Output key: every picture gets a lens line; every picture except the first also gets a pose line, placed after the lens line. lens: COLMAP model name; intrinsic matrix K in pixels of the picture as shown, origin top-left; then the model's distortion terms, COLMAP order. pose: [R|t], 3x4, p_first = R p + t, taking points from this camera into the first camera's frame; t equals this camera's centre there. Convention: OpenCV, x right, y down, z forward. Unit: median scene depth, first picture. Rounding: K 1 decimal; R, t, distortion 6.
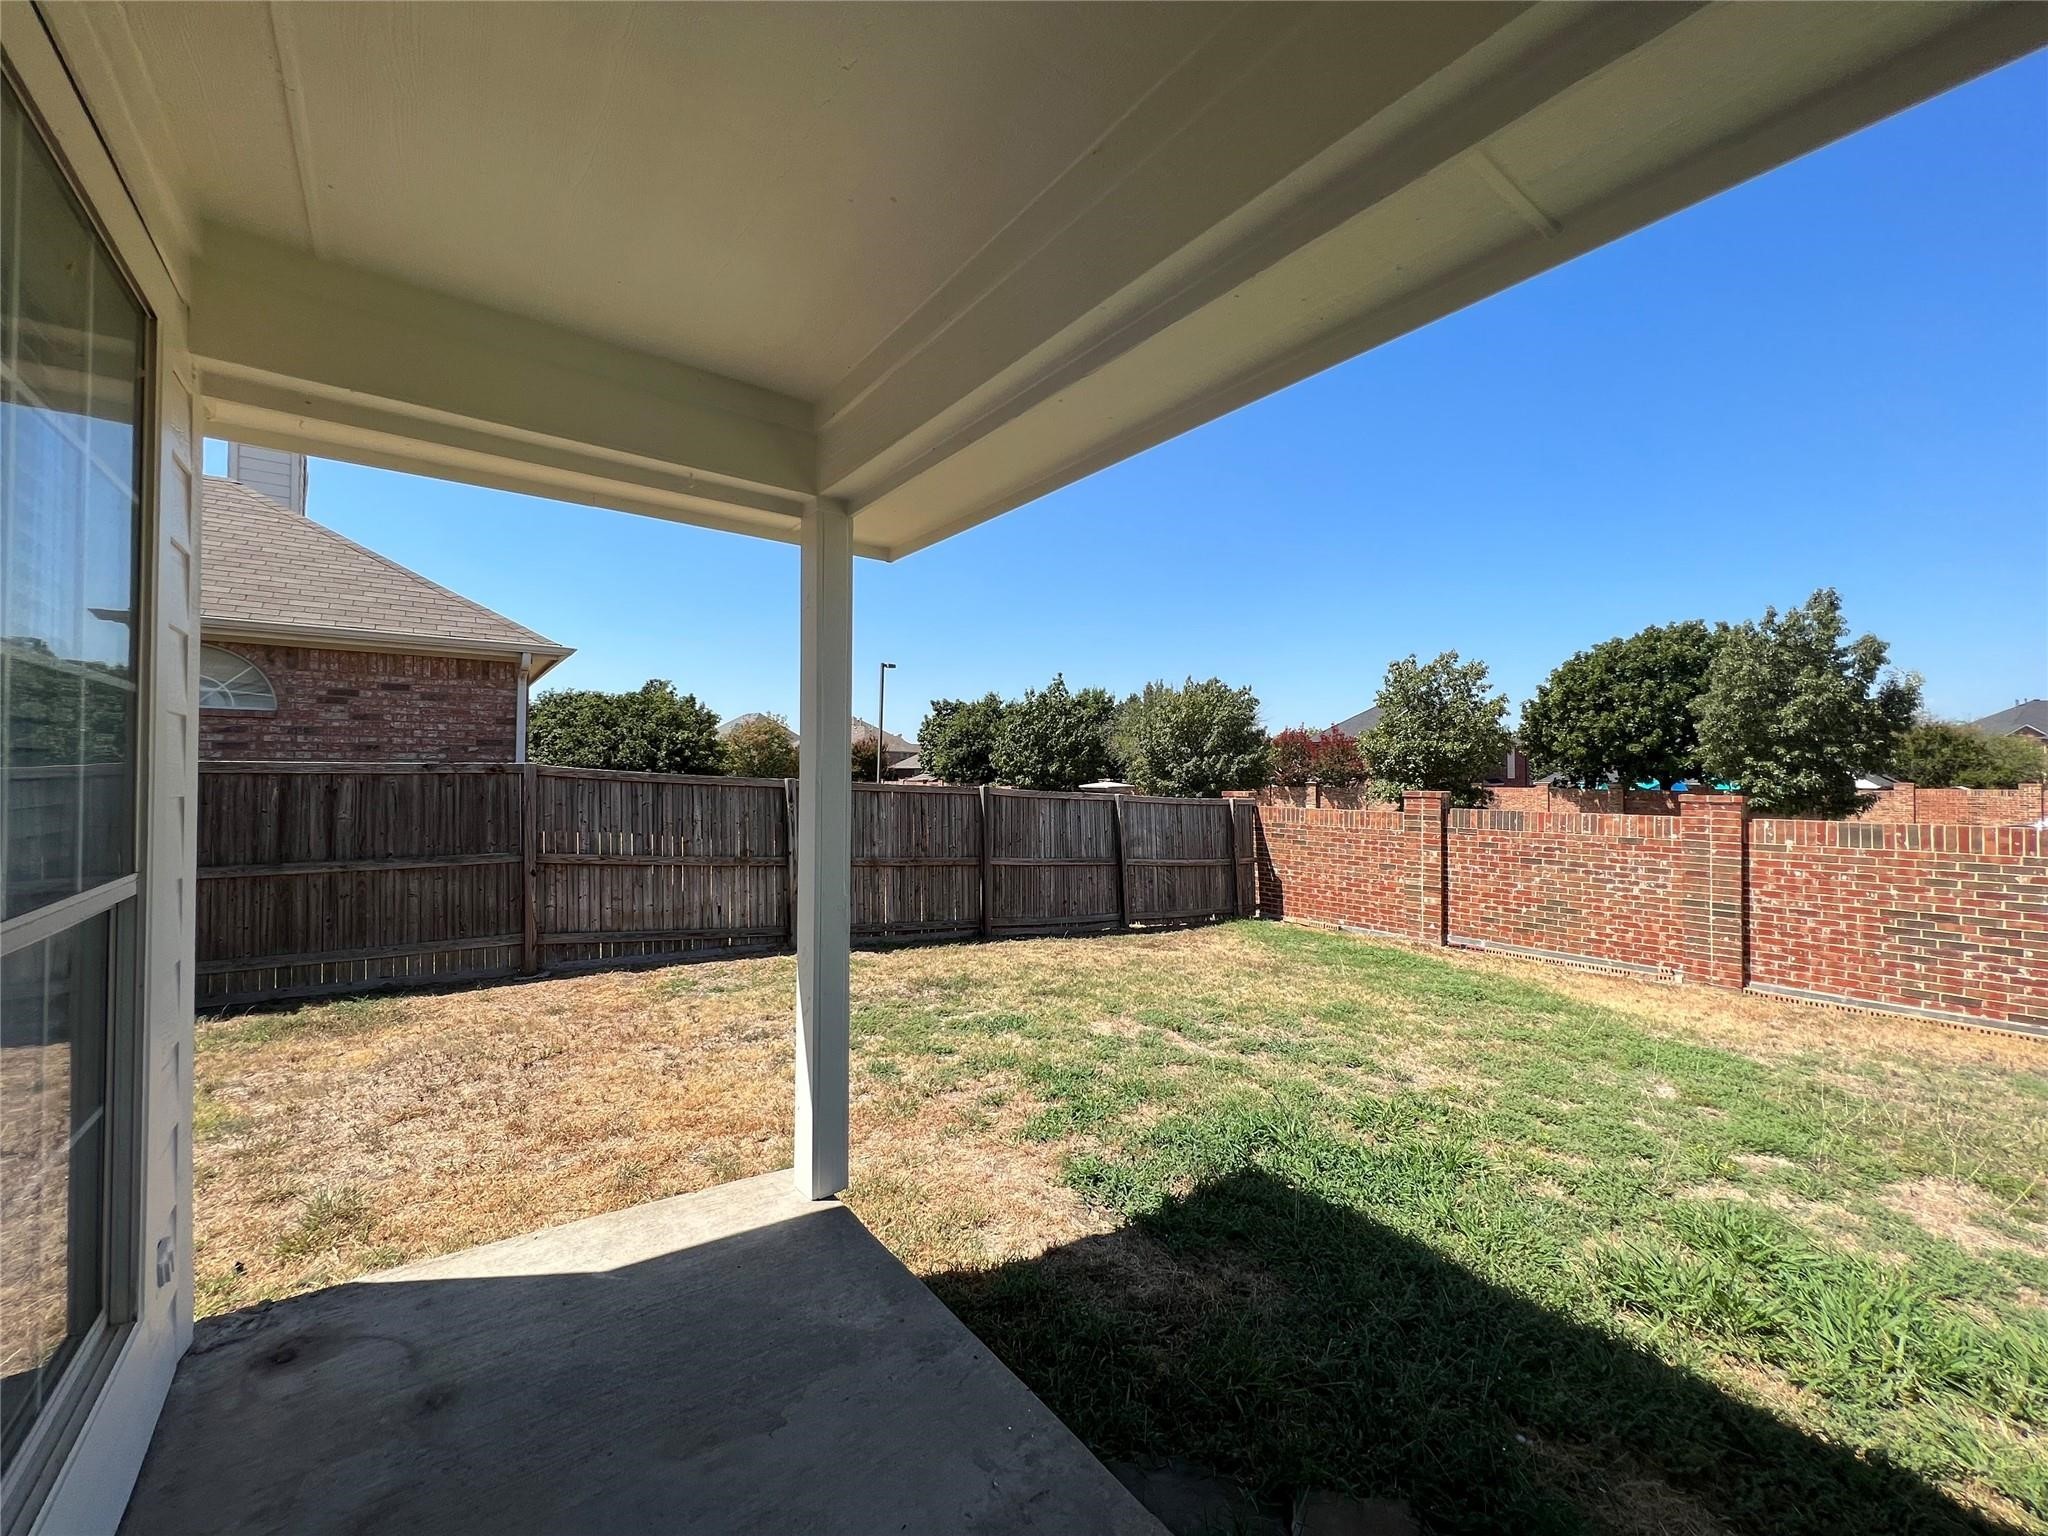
lens RADIAL K [[826.6, 0, 1019.9], [0, 826.6, 765.7], [0, 0, 1]] dist [-0.001240, 0.000590]
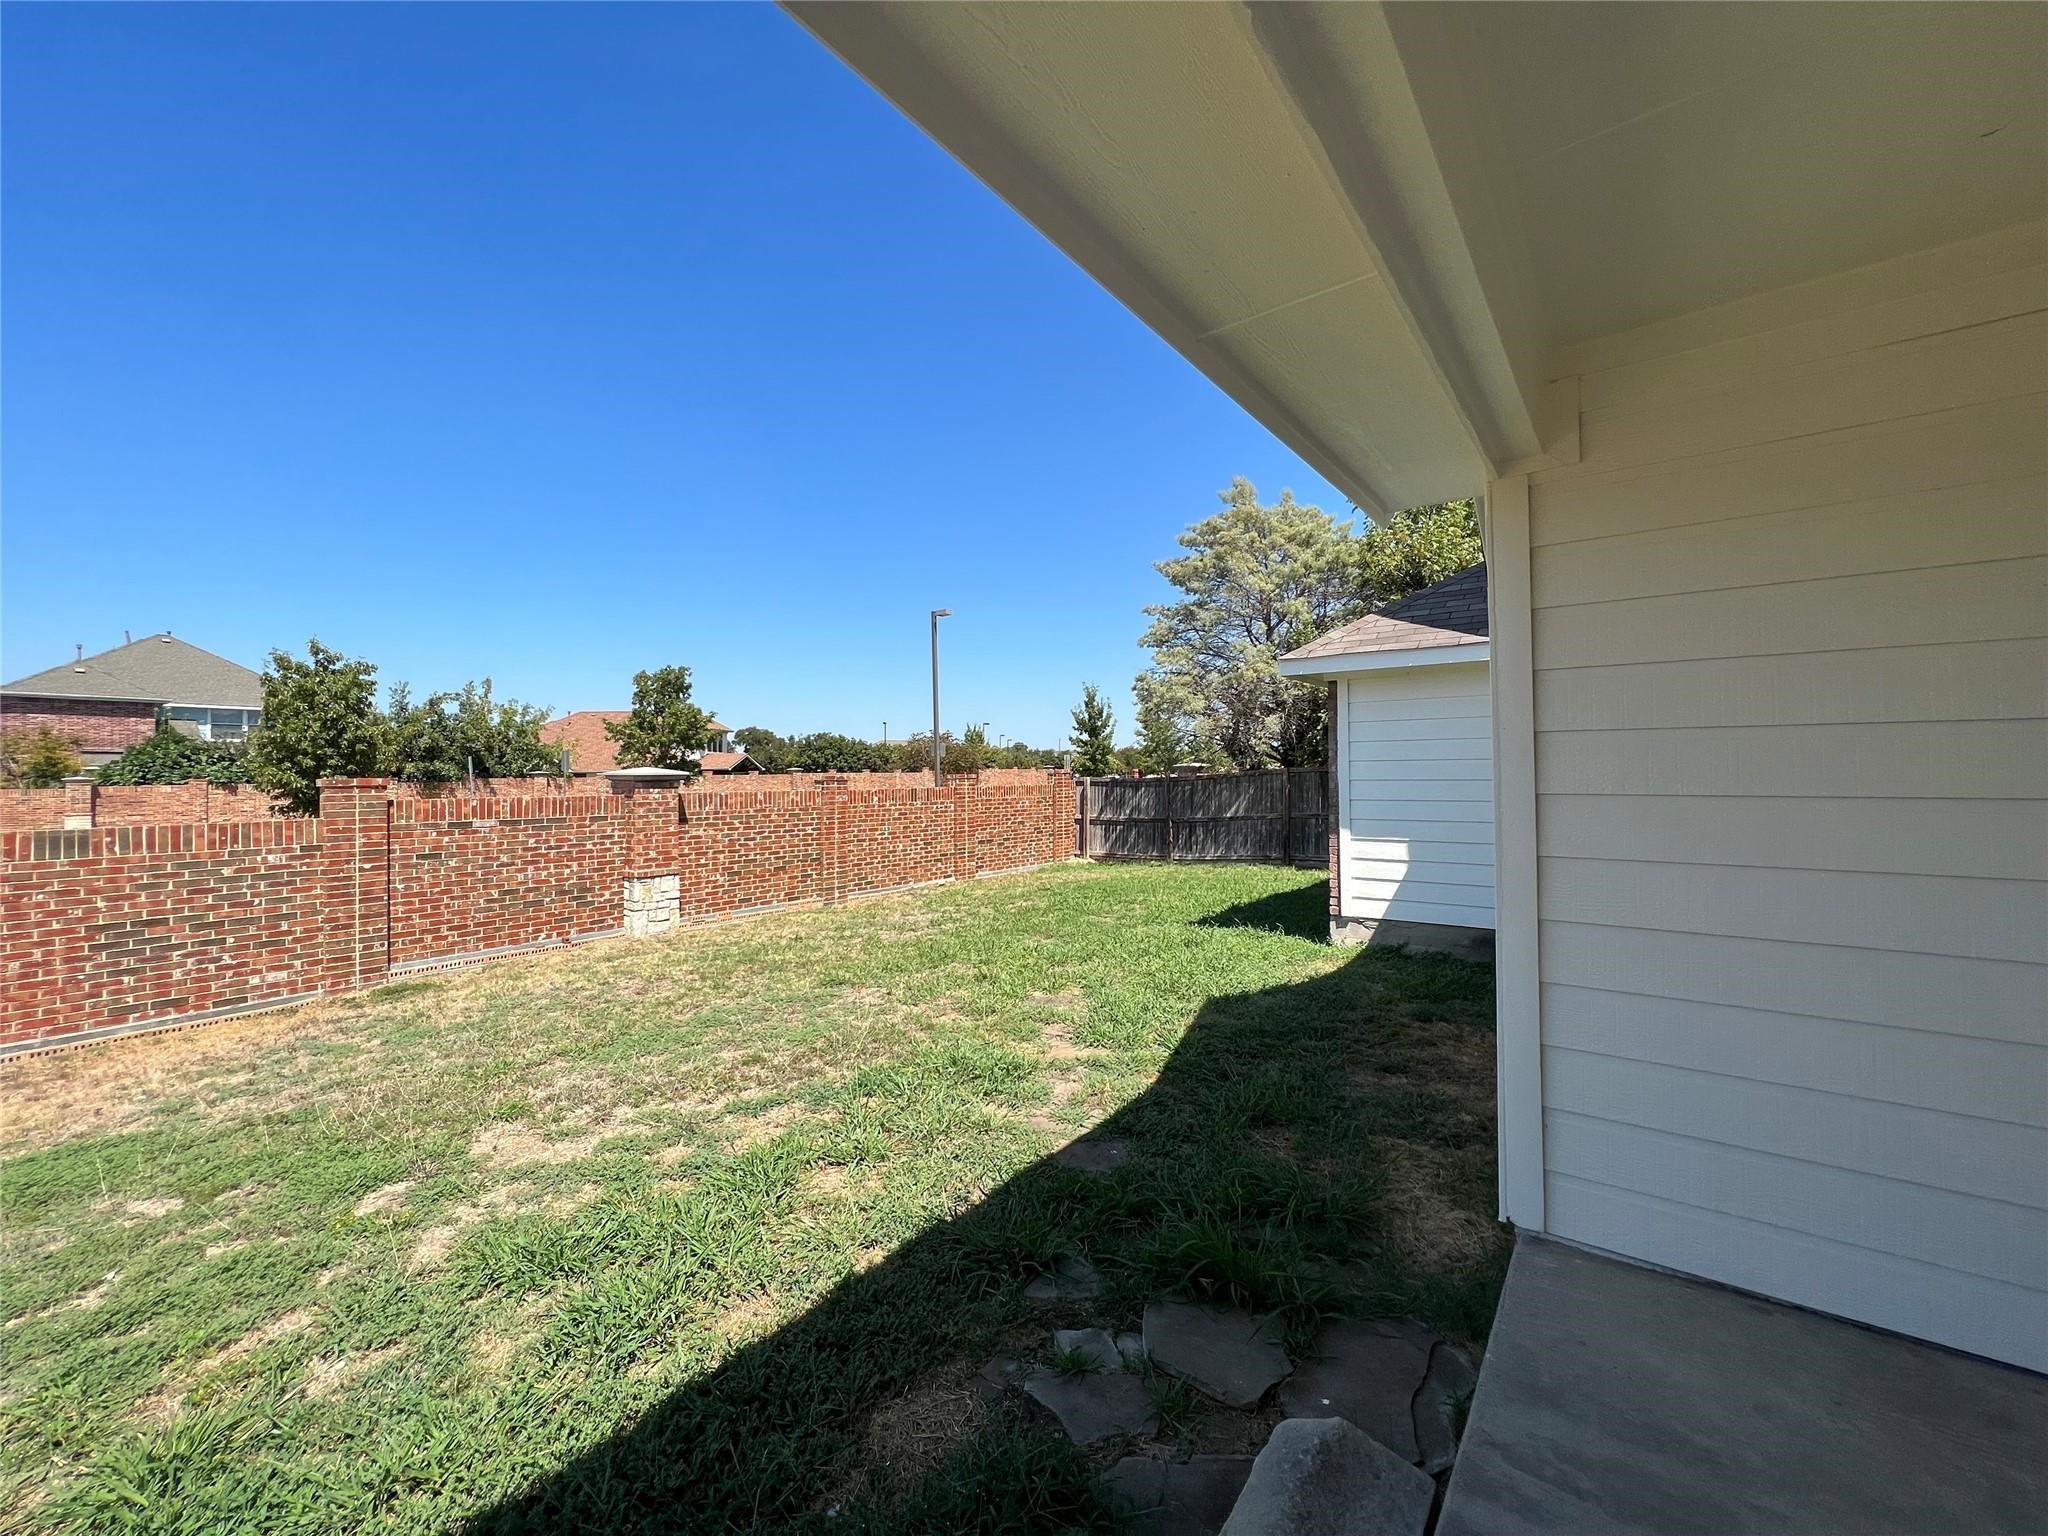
lens RADIAL K [[826.6, 0, 1017.0], [0, 826.6, 766.8], [0, 0, 1]] dist [-0.001240, 0.000590]
pose [[-0.277944, 0.003975, 0.960589, -0.086341], [-0.004393, 0.999976, -0.005409, 0.004354], [-0.960587, -0.005723, -0.277920, 0.306600]]
